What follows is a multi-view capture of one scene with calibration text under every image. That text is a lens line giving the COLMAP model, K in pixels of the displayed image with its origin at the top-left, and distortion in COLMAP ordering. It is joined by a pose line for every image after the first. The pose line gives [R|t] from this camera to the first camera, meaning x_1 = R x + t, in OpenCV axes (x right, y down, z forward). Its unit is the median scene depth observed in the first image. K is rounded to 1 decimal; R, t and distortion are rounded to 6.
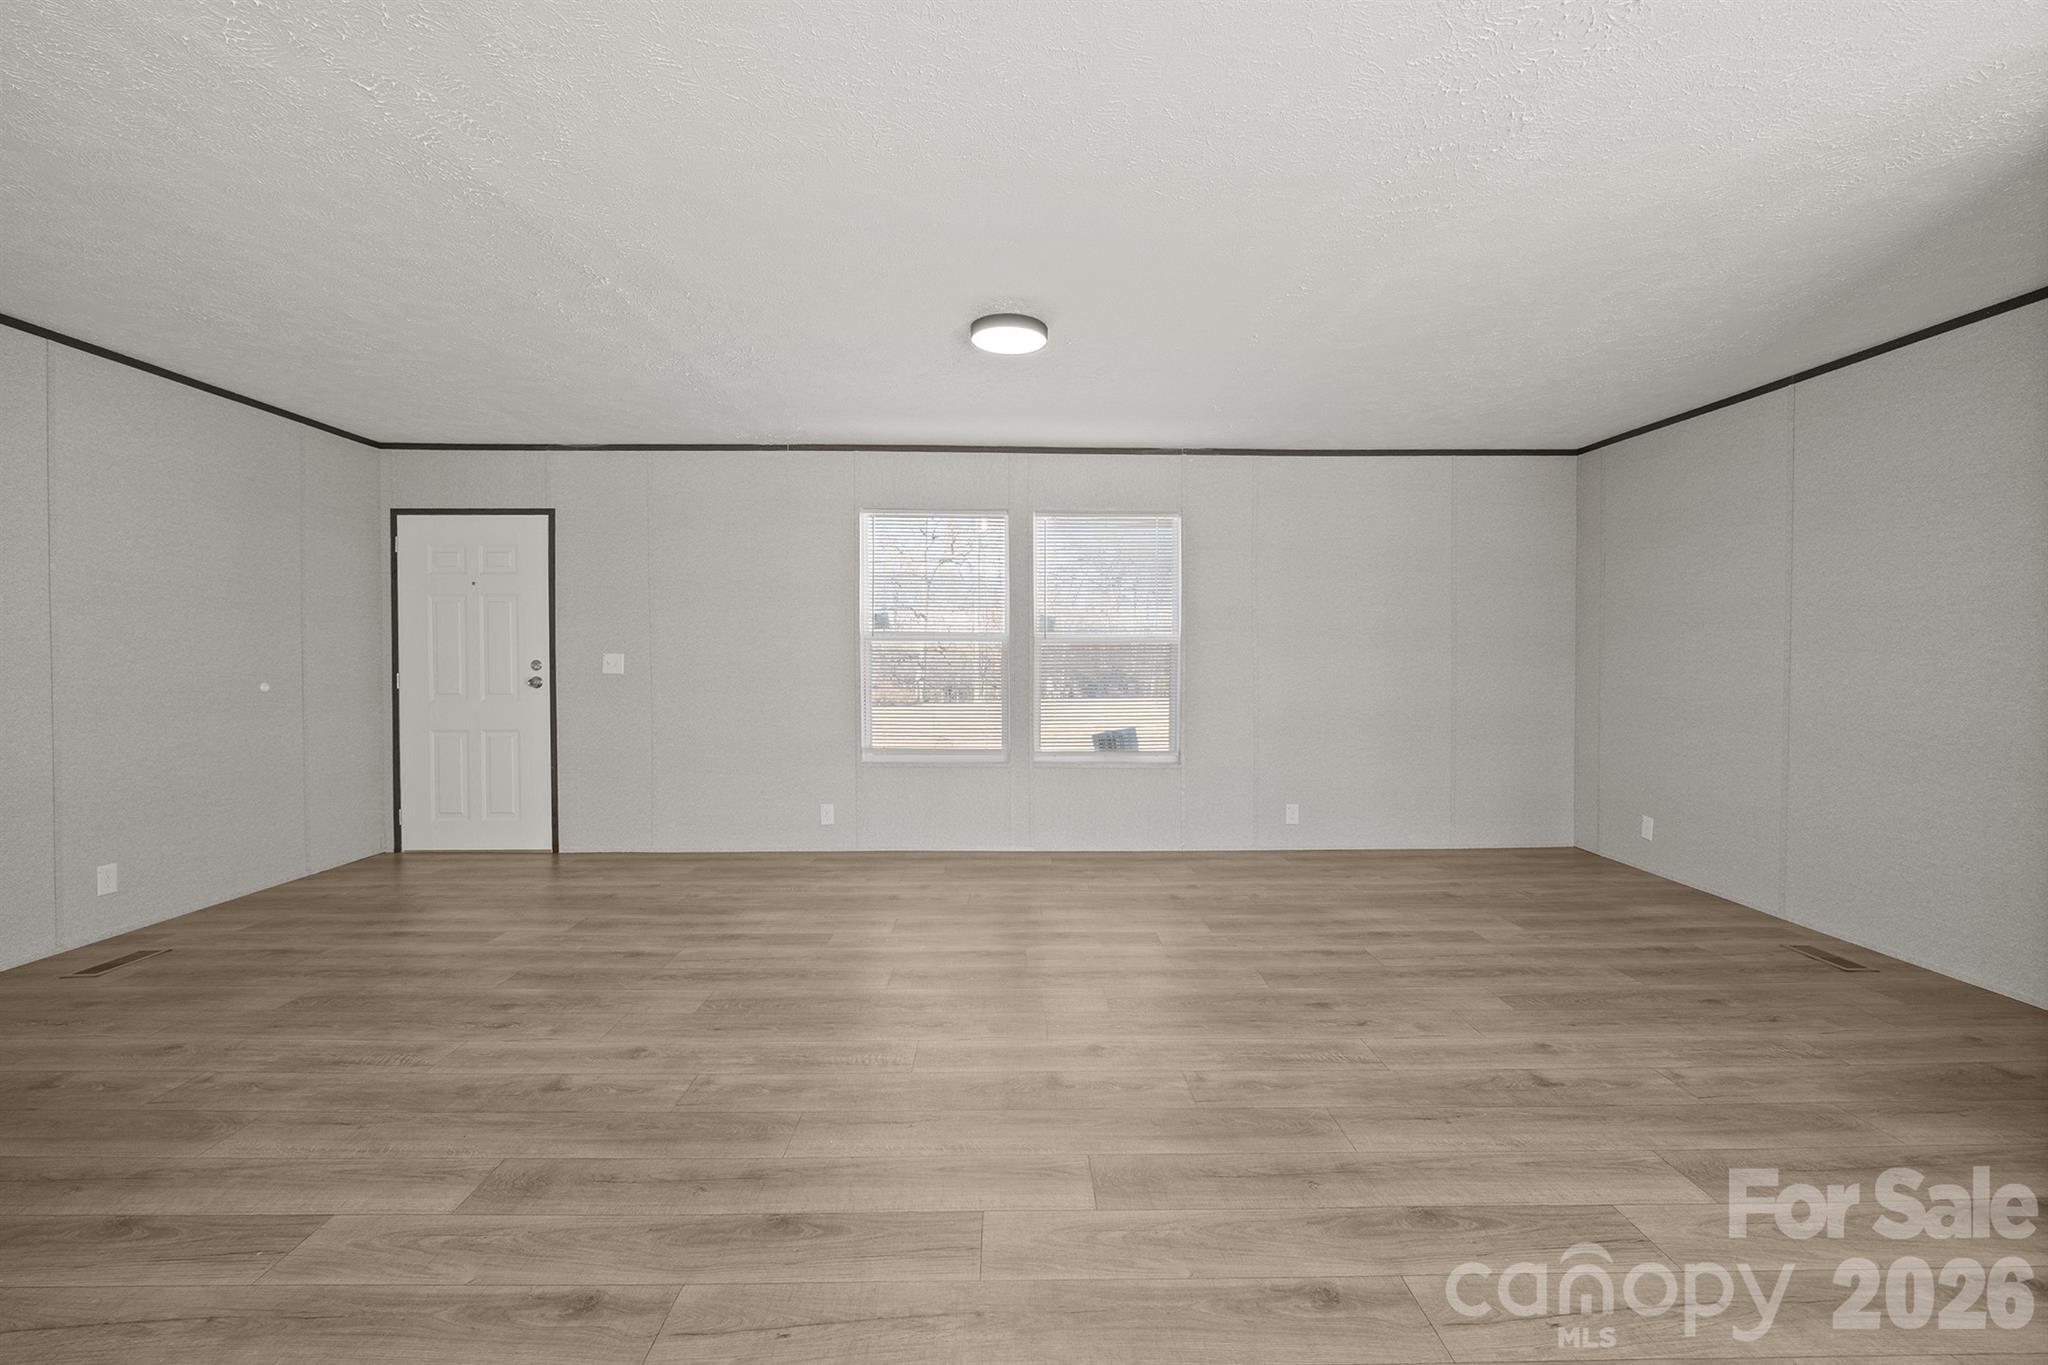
lens RADIAL K [[863.4, 0, 1028.5], [0, 863.4, 671.9], [0, 0, 1]] dist [-0.010343, -0.000261]
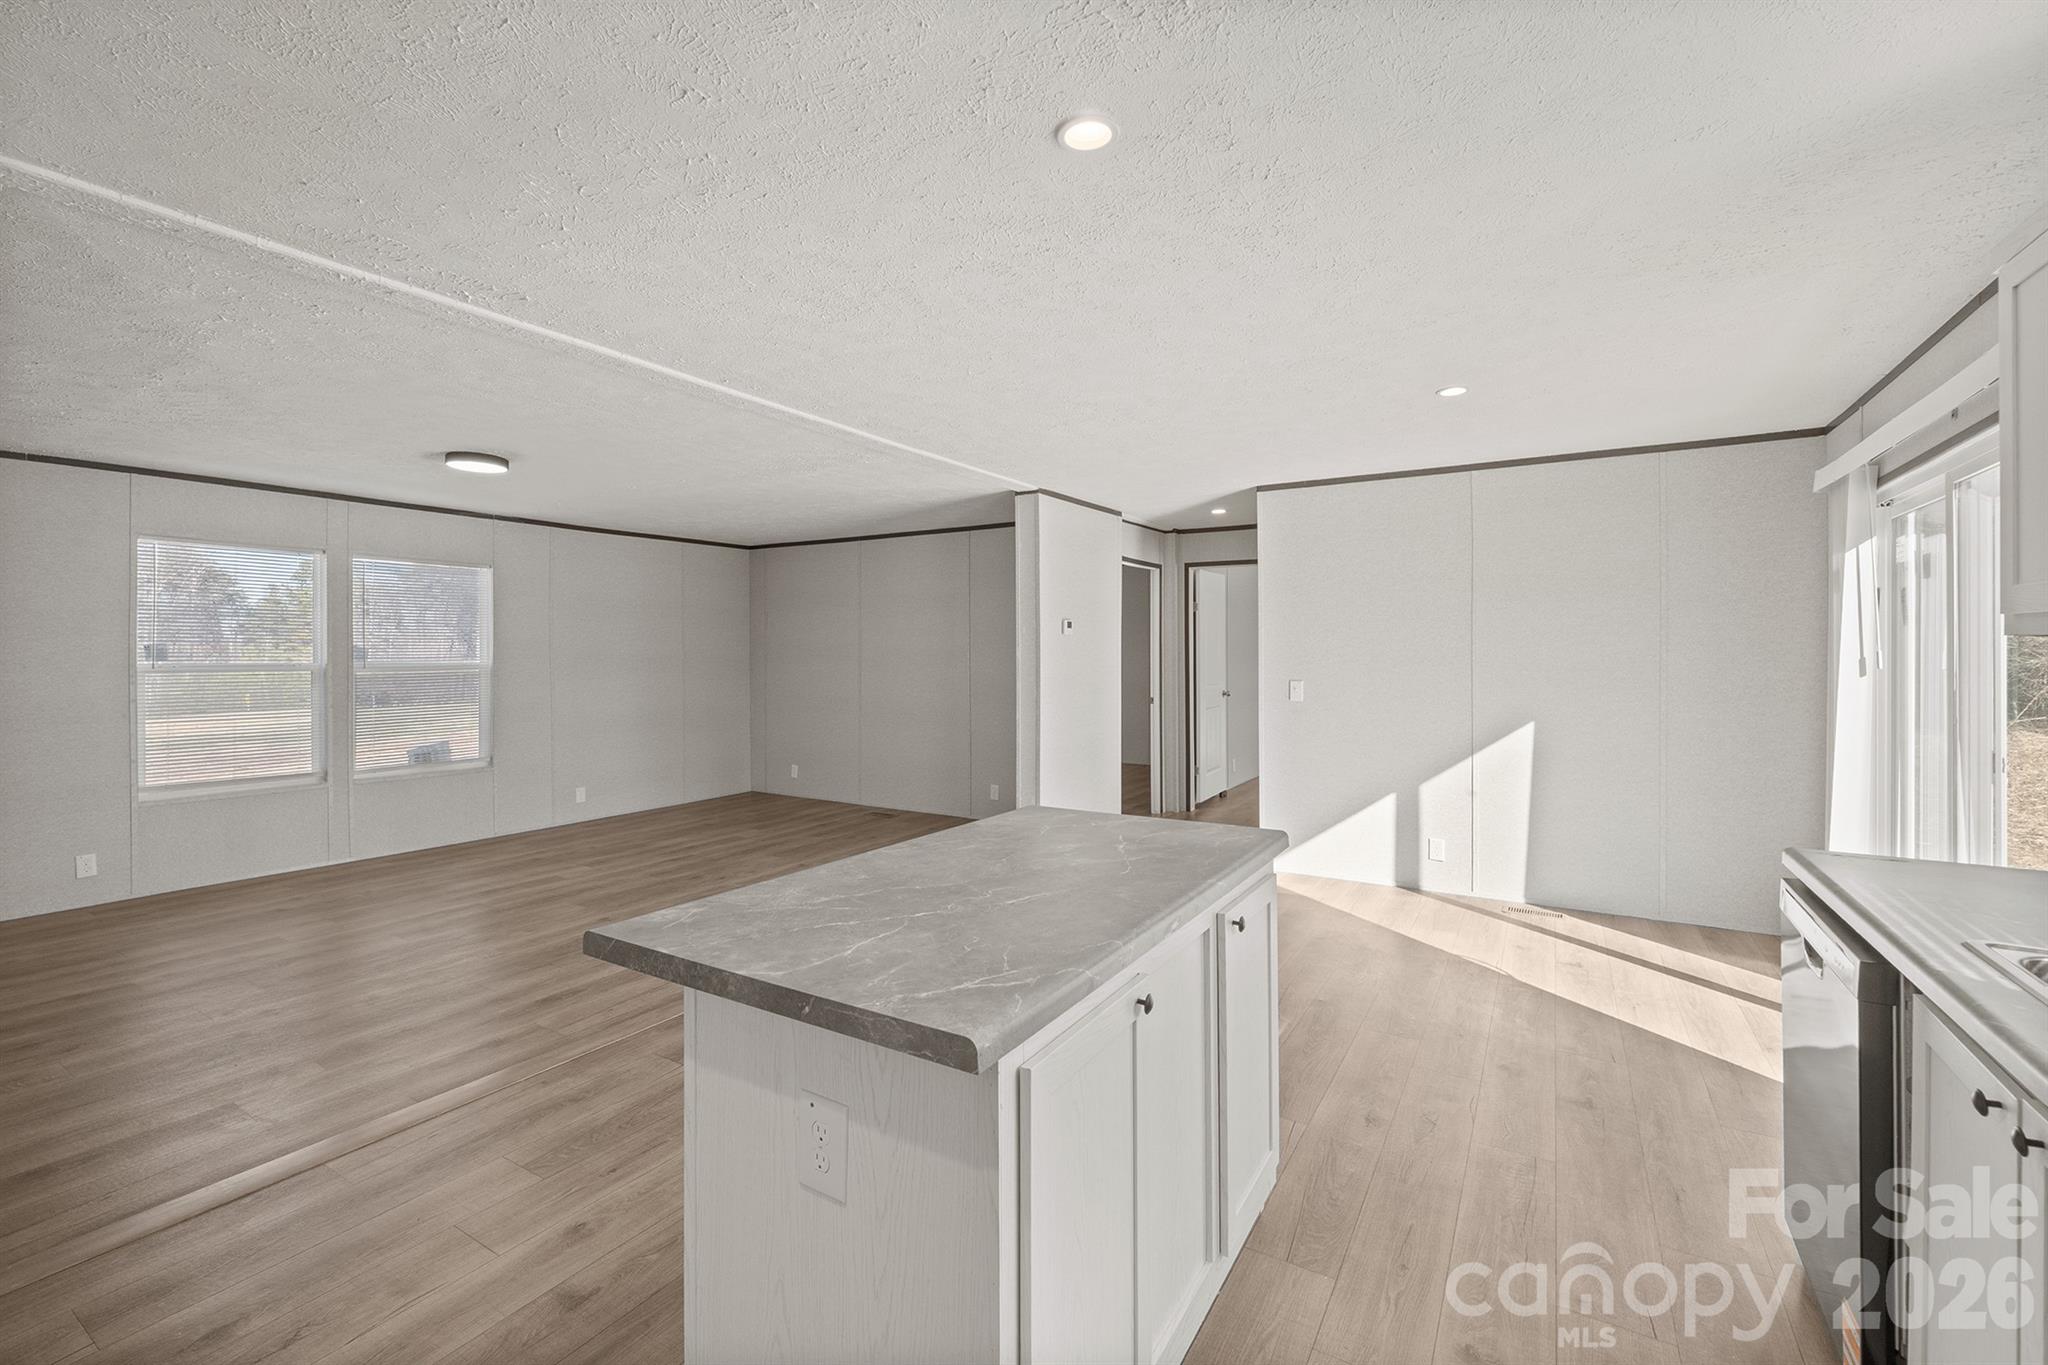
lens RADIAL K [[863.4, 0, 1020.0], [0, 863.4, 654.0], [0, 0, 1]] dist [0.012183, -0.000092]
pose [[0.547544, -0.002131, 0.836774, -0.457065], [0.019314, 0.999763, -0.010092, -0.028506], [-0.836554, 0.021687, 0.547456, -0.325130]]
